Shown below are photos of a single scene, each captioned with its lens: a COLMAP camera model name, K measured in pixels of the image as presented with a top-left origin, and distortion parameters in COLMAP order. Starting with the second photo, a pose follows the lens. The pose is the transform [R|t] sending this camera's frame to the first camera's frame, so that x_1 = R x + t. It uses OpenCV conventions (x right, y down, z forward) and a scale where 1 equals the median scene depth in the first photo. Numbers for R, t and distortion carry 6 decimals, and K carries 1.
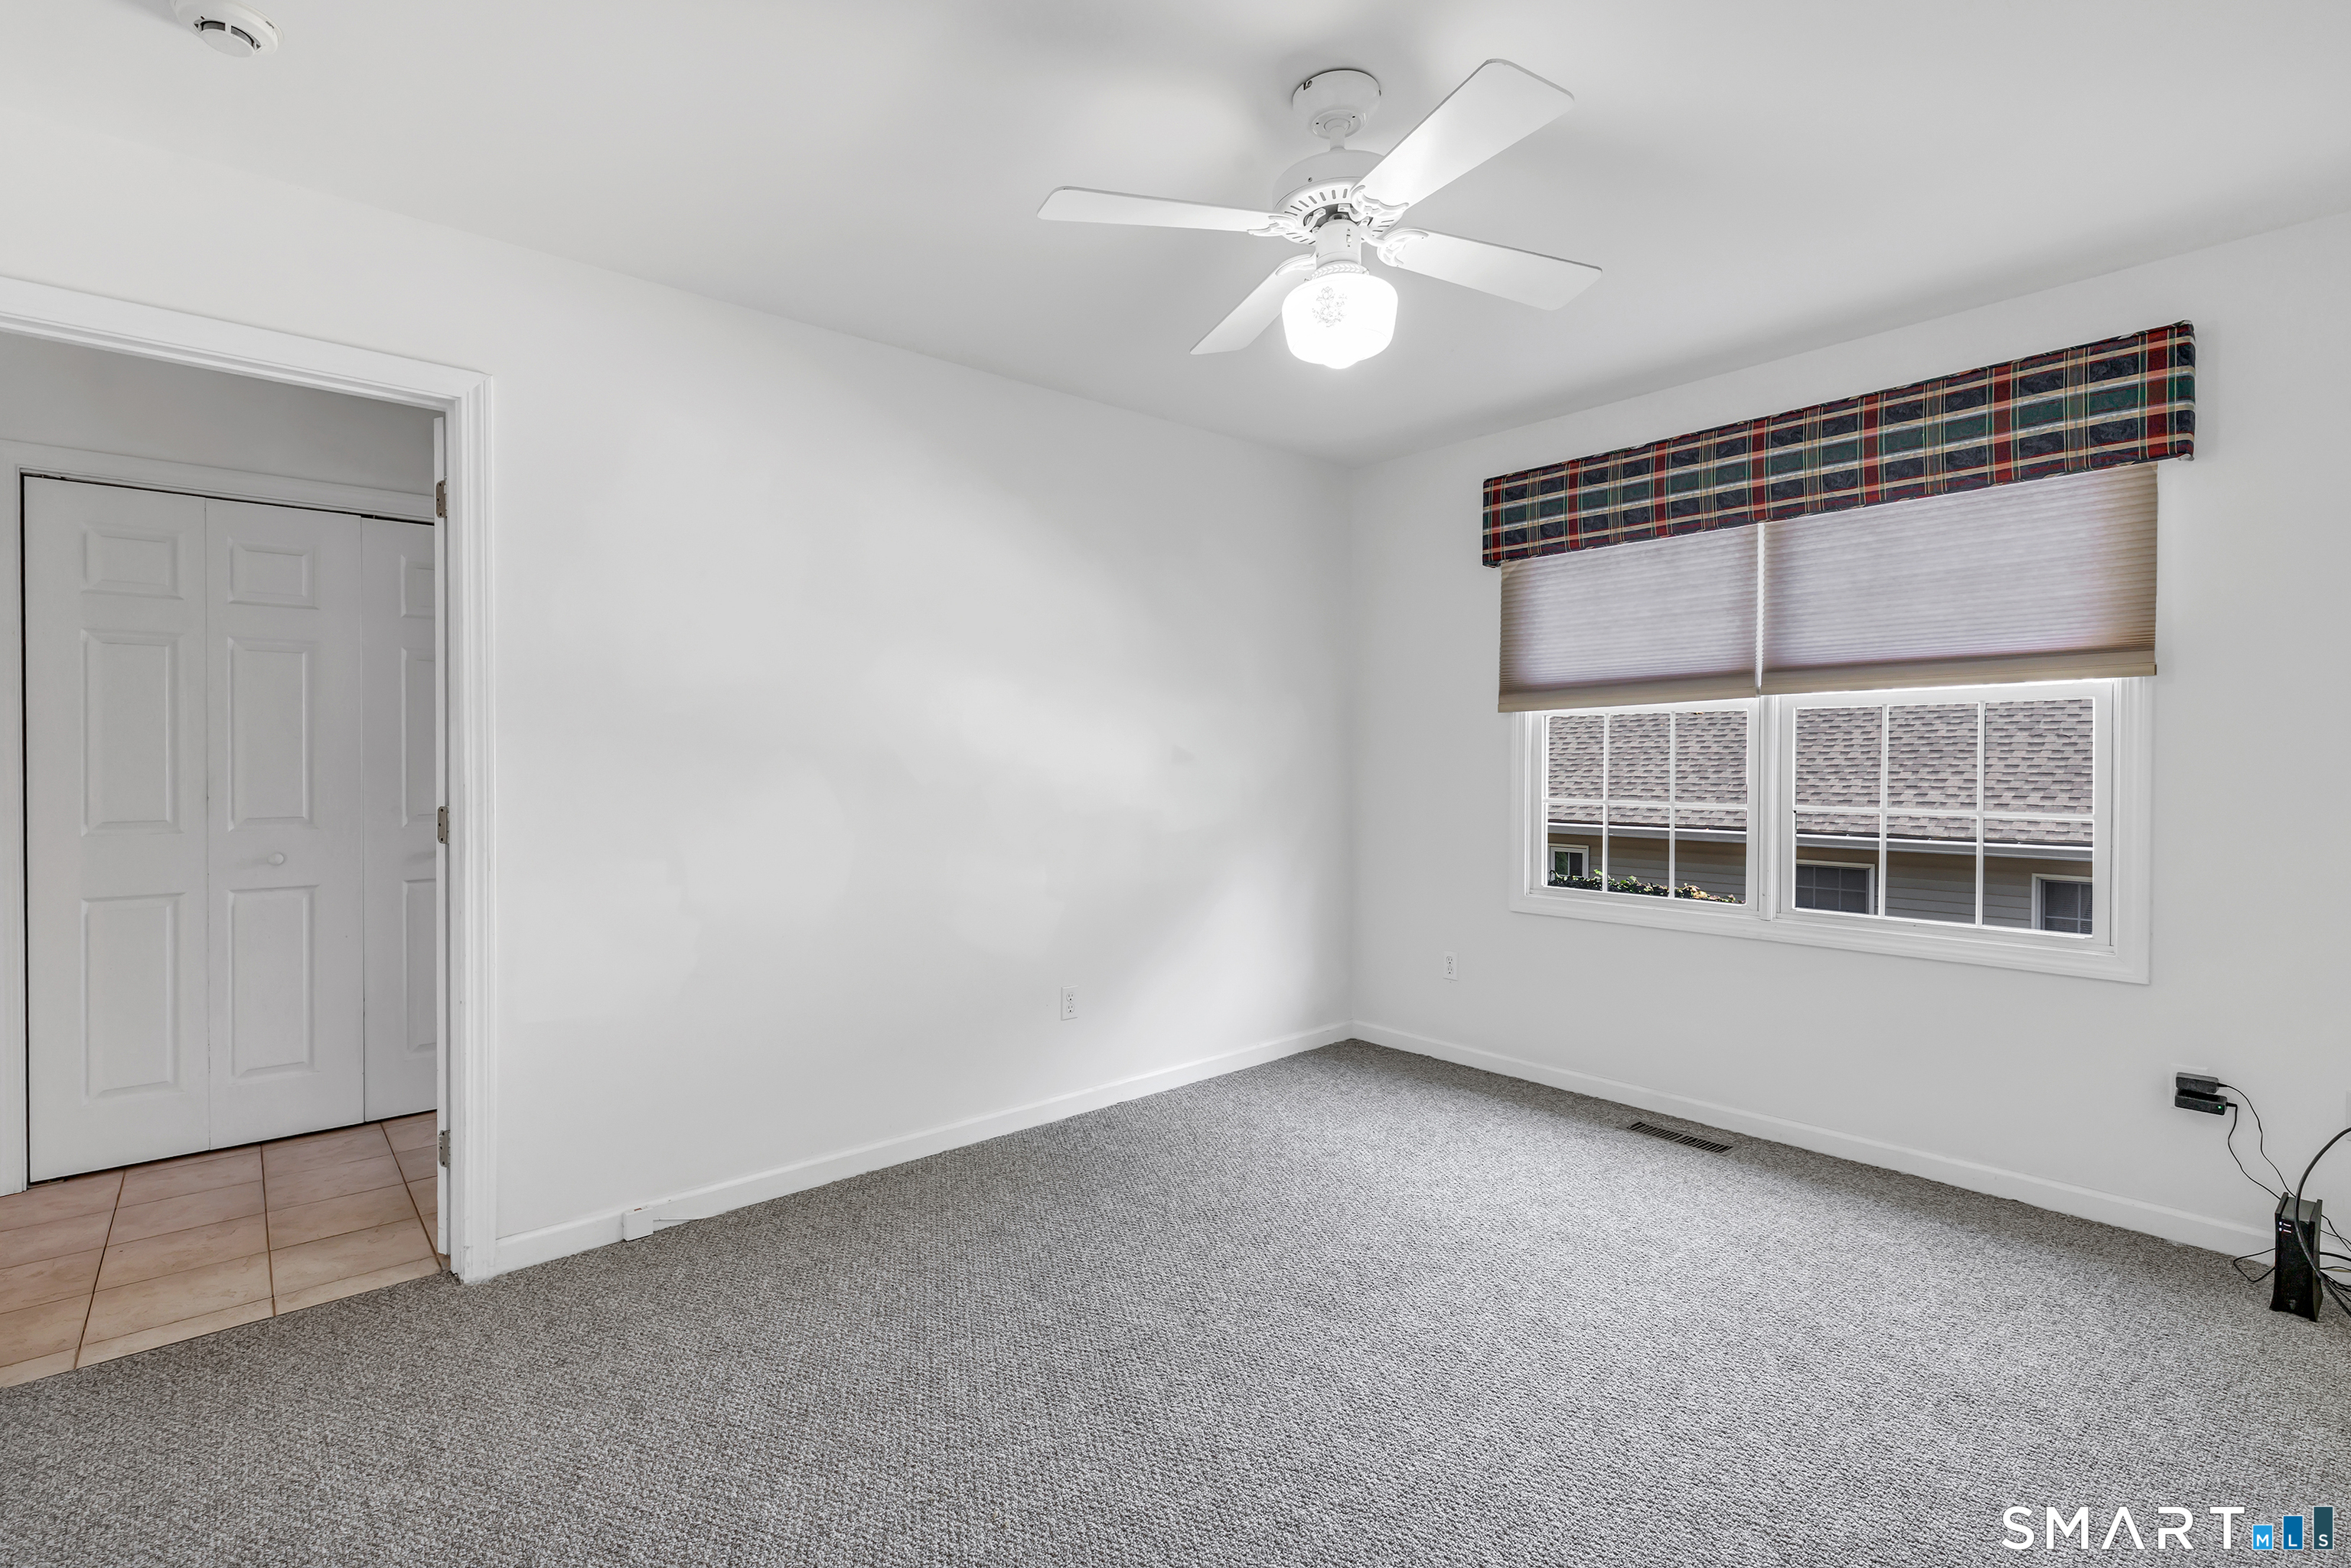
lens RADIAL K [[1054.5, 0, 1176.8], [0, 1054.5, 763.8], [0, 0, 1]] dist [0.001983, 0.000145]
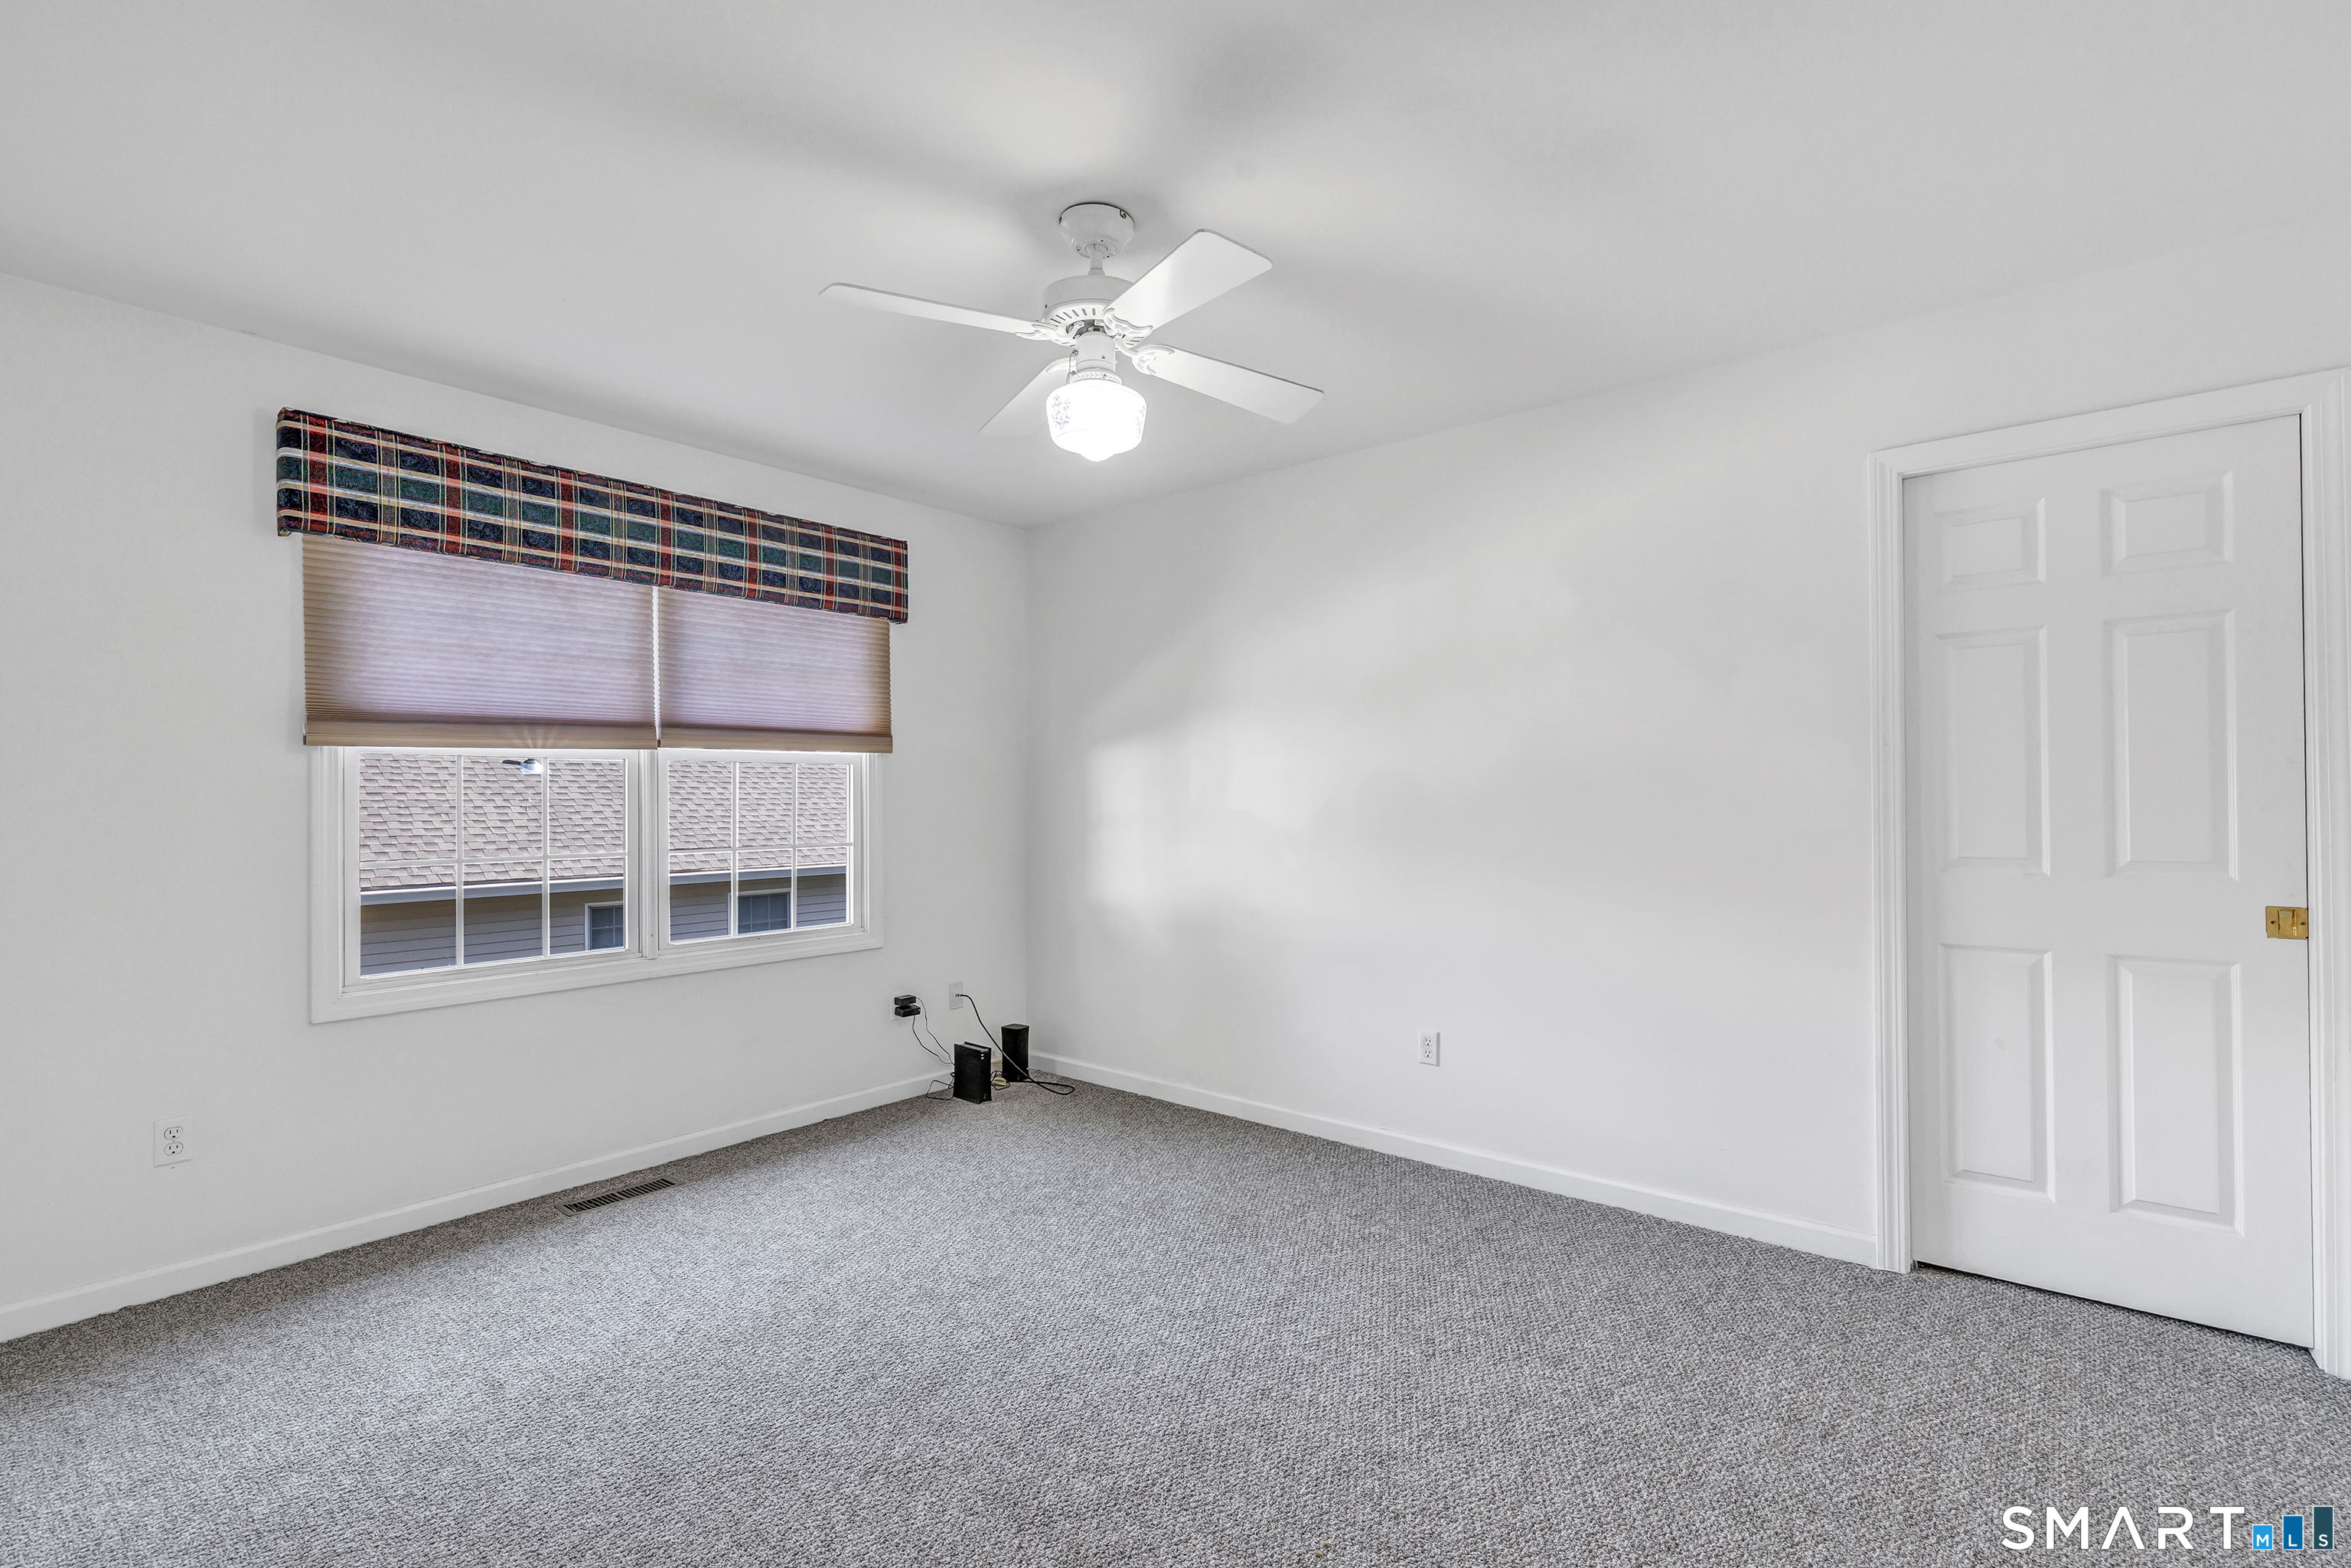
lens RADIAL K [[1058.5, 0, 1175.5], [0, 1058.5, 784.0], [0, 0, 1]] dist [-0.005361, 0.000057]
pose [[-0.147198, 0.018135, 0.988941, -0.574043], [0.016134, 0.999743, -0.015931, -0.001956], [-0.988975, 0.013610, -0.147452, 0.633388]]
